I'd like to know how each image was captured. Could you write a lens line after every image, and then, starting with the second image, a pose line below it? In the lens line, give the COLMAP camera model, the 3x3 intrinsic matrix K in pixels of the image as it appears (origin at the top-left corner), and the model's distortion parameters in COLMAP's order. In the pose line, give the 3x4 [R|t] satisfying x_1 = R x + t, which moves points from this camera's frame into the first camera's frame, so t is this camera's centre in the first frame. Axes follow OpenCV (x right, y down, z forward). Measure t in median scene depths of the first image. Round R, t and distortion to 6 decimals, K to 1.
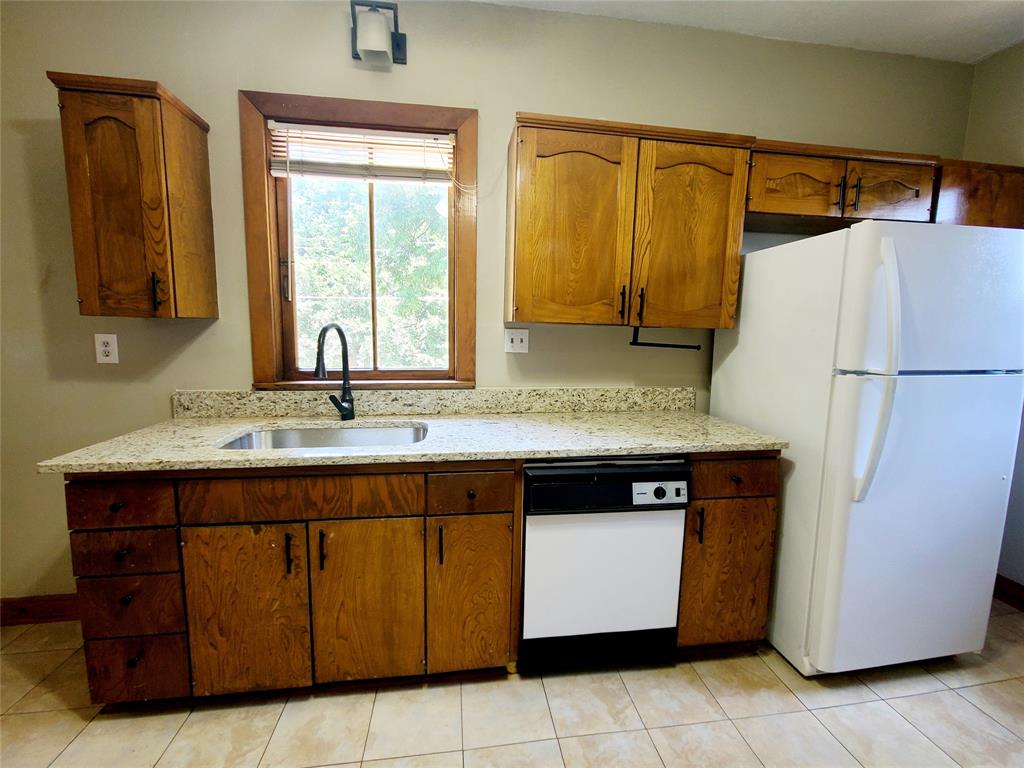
lens RADIAL K [[421.3, 0, 511.0], [0, 421.3, 380.1], [0, 0, 1]] dist [0.000023, -0.000206]
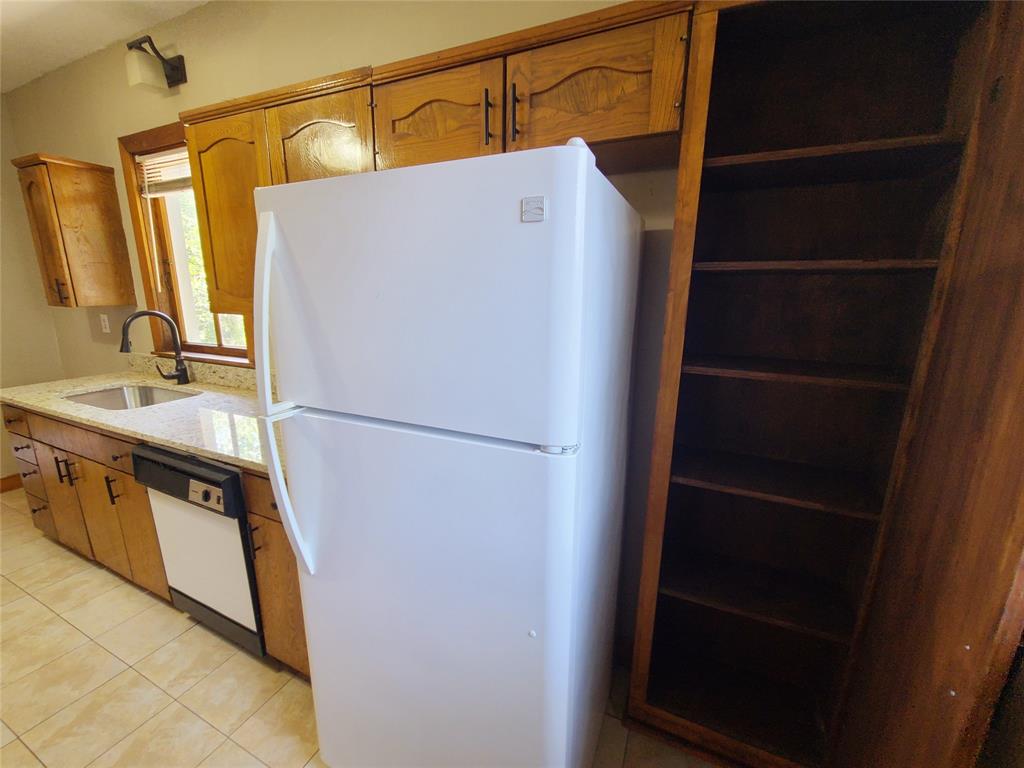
lens RADIAL K [[421.3, 0, 510.9], [0, 421.3, 379.7], [0, 0, 1]] dist [0.000023, -0.000206]
pose [[0.840006, 0.108037, -0.531712, 1.197714], [-0.057998, 0.992240, 0.109985, -0.126859], [0.539469, -0.061550, 0.839753, 0.469664]]
